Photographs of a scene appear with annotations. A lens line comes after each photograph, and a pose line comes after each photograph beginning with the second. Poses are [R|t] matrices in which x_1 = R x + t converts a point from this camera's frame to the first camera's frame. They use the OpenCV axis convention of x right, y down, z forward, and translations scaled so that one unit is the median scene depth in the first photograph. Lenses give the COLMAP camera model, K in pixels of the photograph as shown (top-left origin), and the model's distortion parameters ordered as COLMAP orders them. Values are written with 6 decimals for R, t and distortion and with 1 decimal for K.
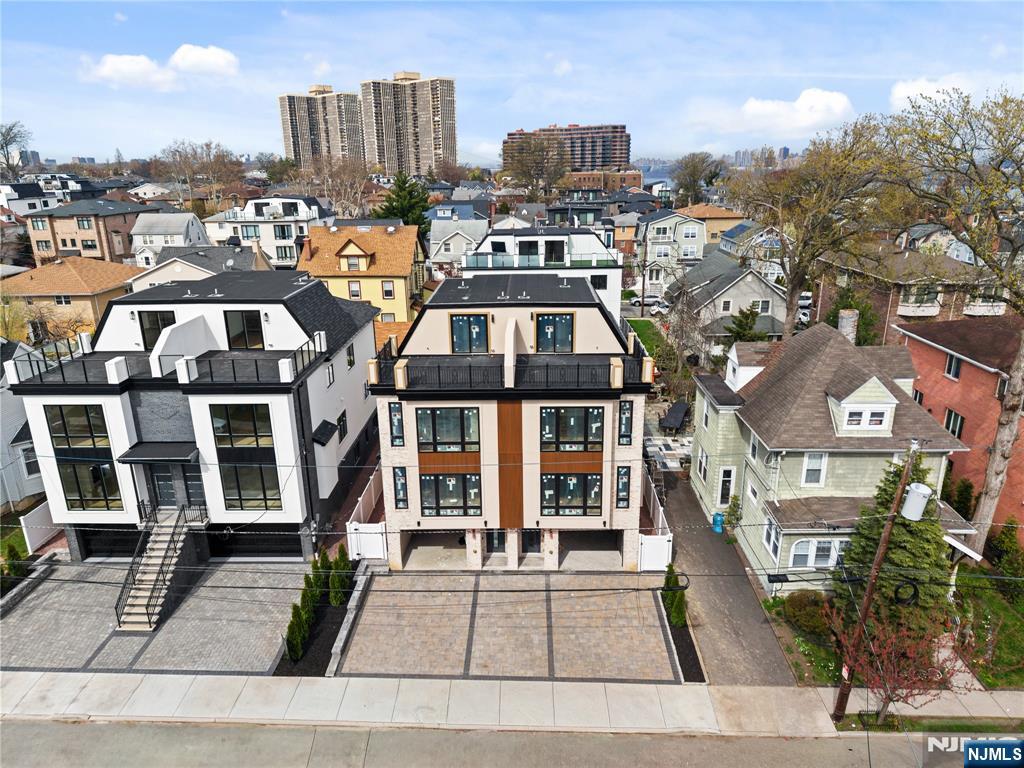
lens RADIAL K [[692.2, 0, 509.6], [0, 692.2, 369.6], [0, 0, 1]] dist [0.020899, -0.013152]
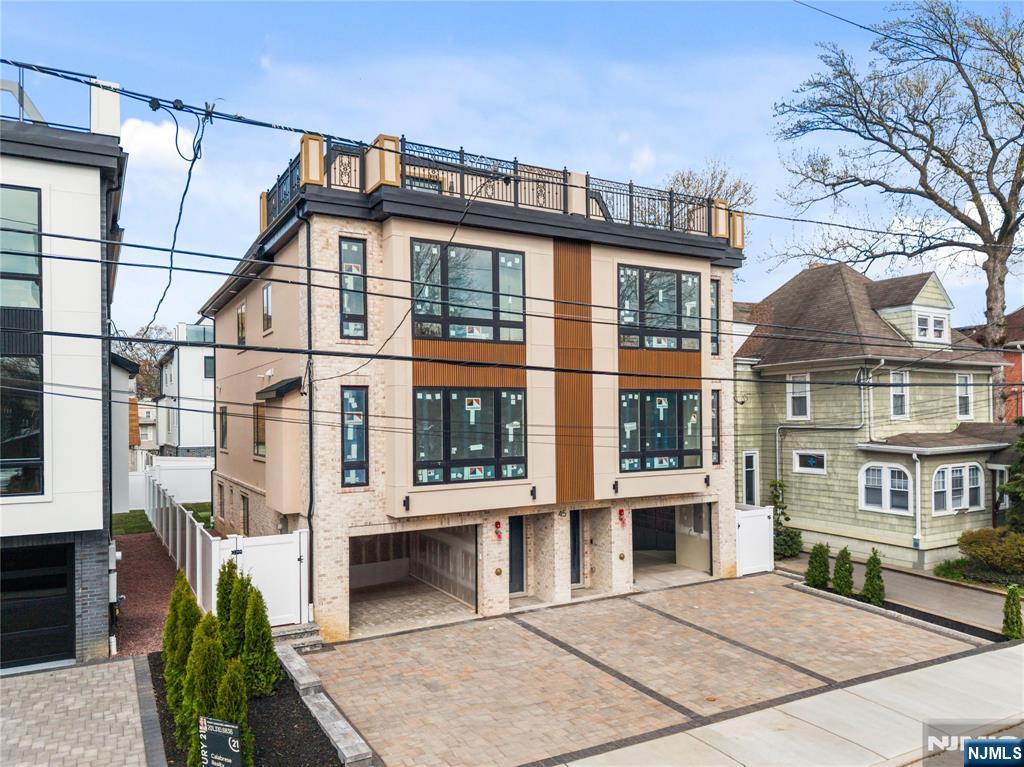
lens RADIAL K [[757.1, 0, 567.3], [0, 757.1, 407.5], [0, 0, 1]] dist [0.034284, -0.023501]
pose [[0.832810, 0.011979, 0.553430, -0.330581], [0.156012, 0.954160, -0.255421, 0.314245], [-0.531120, 0.299059, 0.792764, 0.535070]]
